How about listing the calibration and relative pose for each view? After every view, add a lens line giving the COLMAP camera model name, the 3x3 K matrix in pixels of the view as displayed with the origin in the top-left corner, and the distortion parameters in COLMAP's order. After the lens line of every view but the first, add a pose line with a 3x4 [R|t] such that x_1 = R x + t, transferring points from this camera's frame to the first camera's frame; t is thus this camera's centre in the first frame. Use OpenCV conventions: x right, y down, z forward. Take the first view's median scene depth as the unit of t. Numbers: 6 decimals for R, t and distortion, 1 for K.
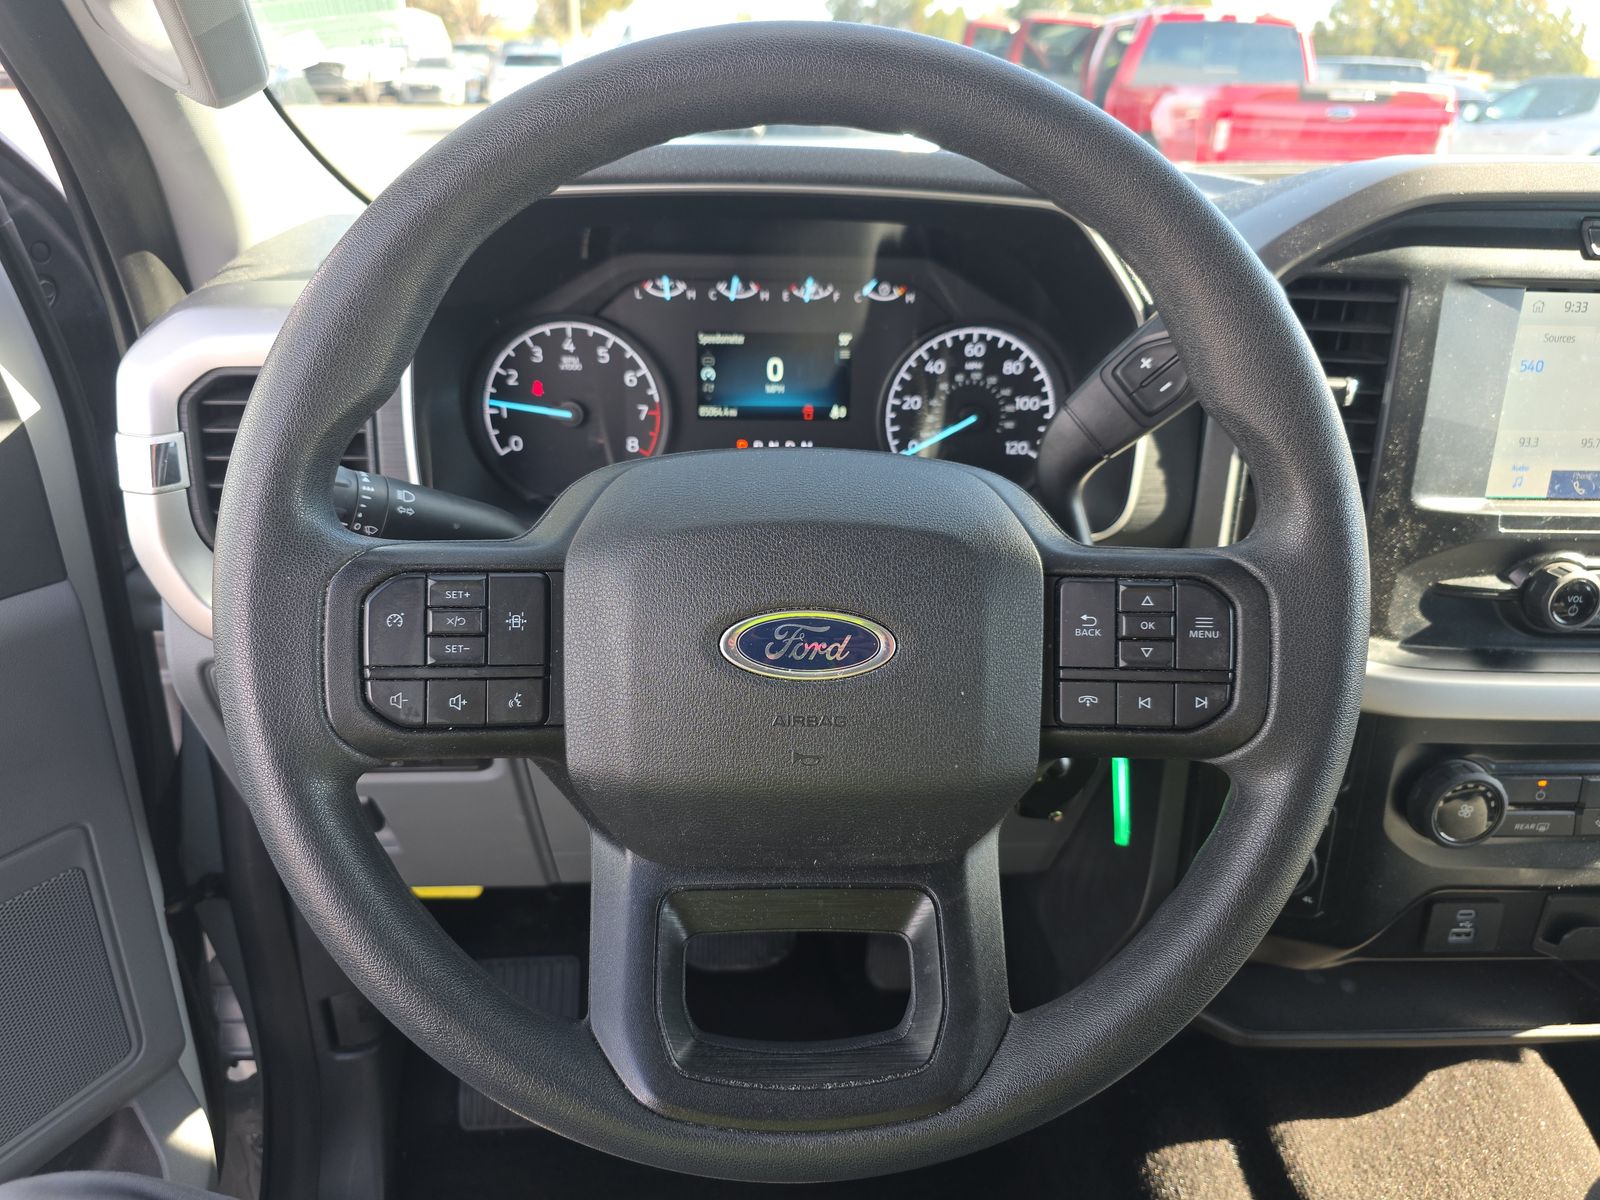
lens RADIAL K [[1060.3, 0, 795.8], [0, 1060.3, 610.0], [0, 0, 1]] dist [0.007233, -0.006467]
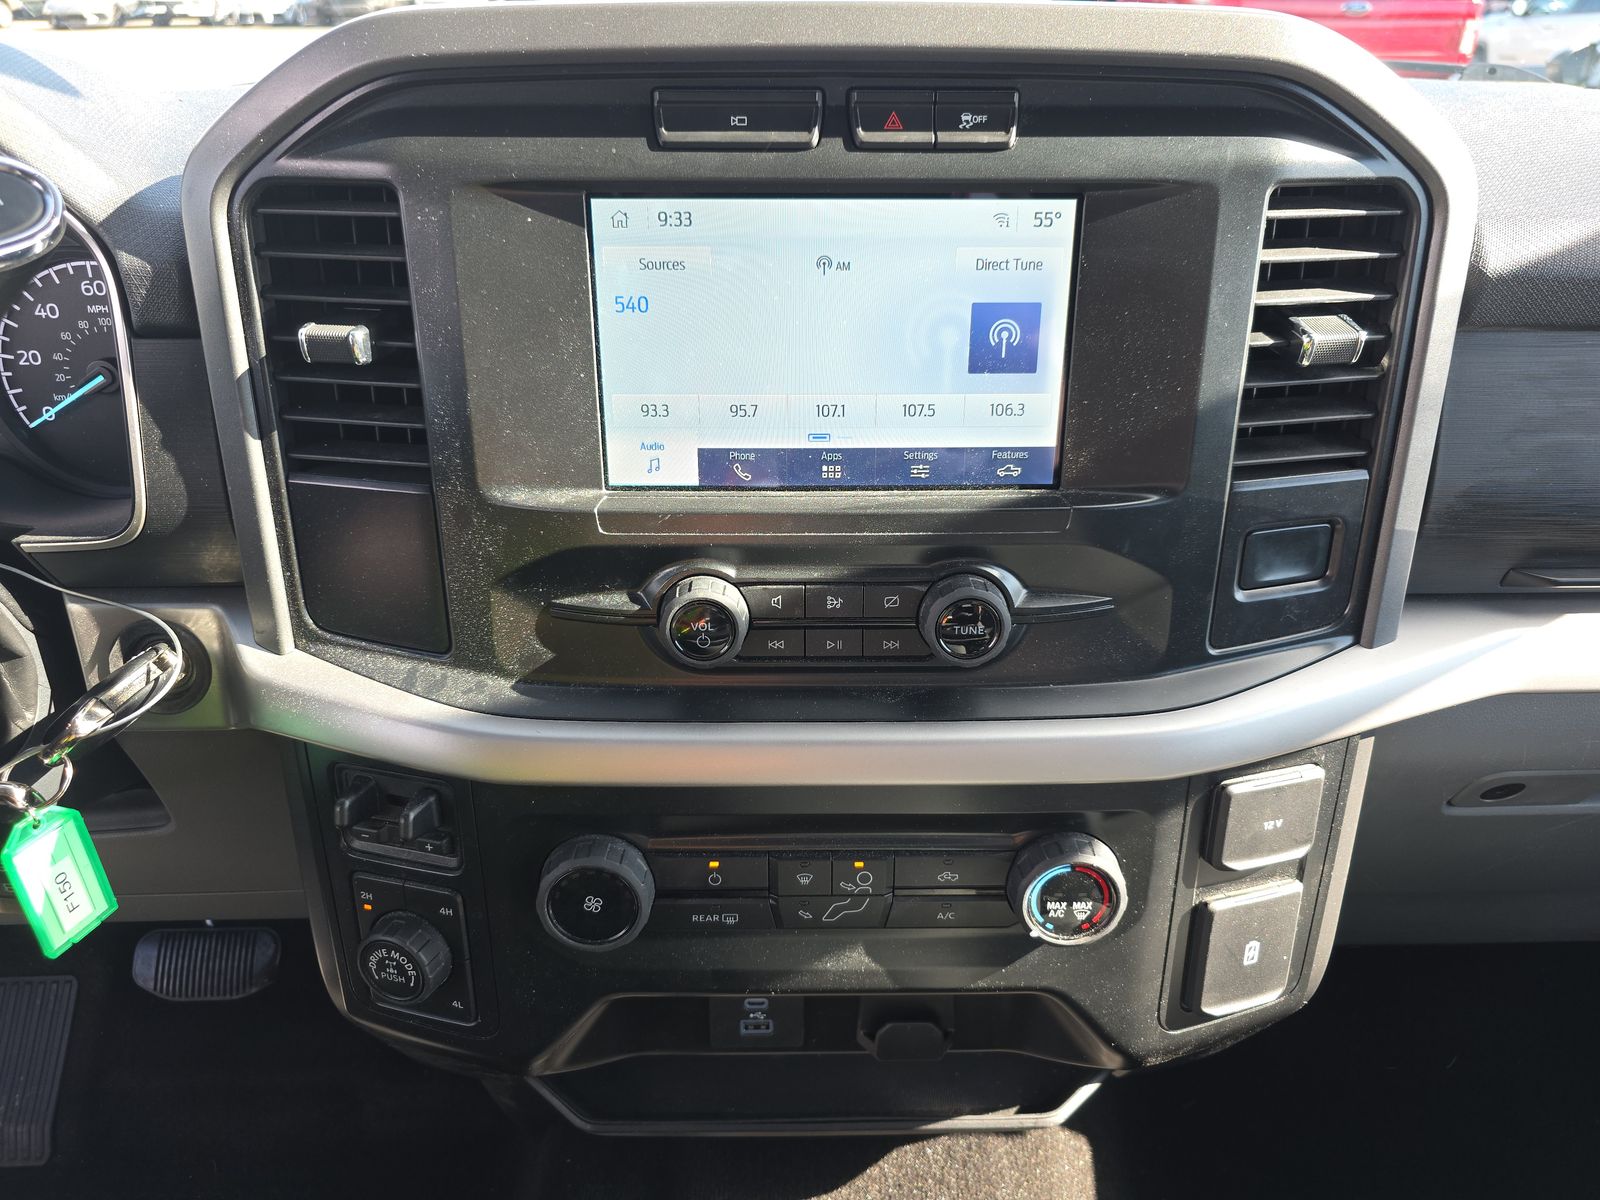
lens RADIAL K [[1060.3, 0, 798.1], [0, 1060.3, 606.2], [0, 0, 1]] dist [0.007233, -0.006467]
pose [[0.999276, -0.002729, -0.037946, 0.727779], [0.005105, 0.998023, 0.062650, -0.061625], [0.037700, -0.062798, 0.997314, 0.241166]]
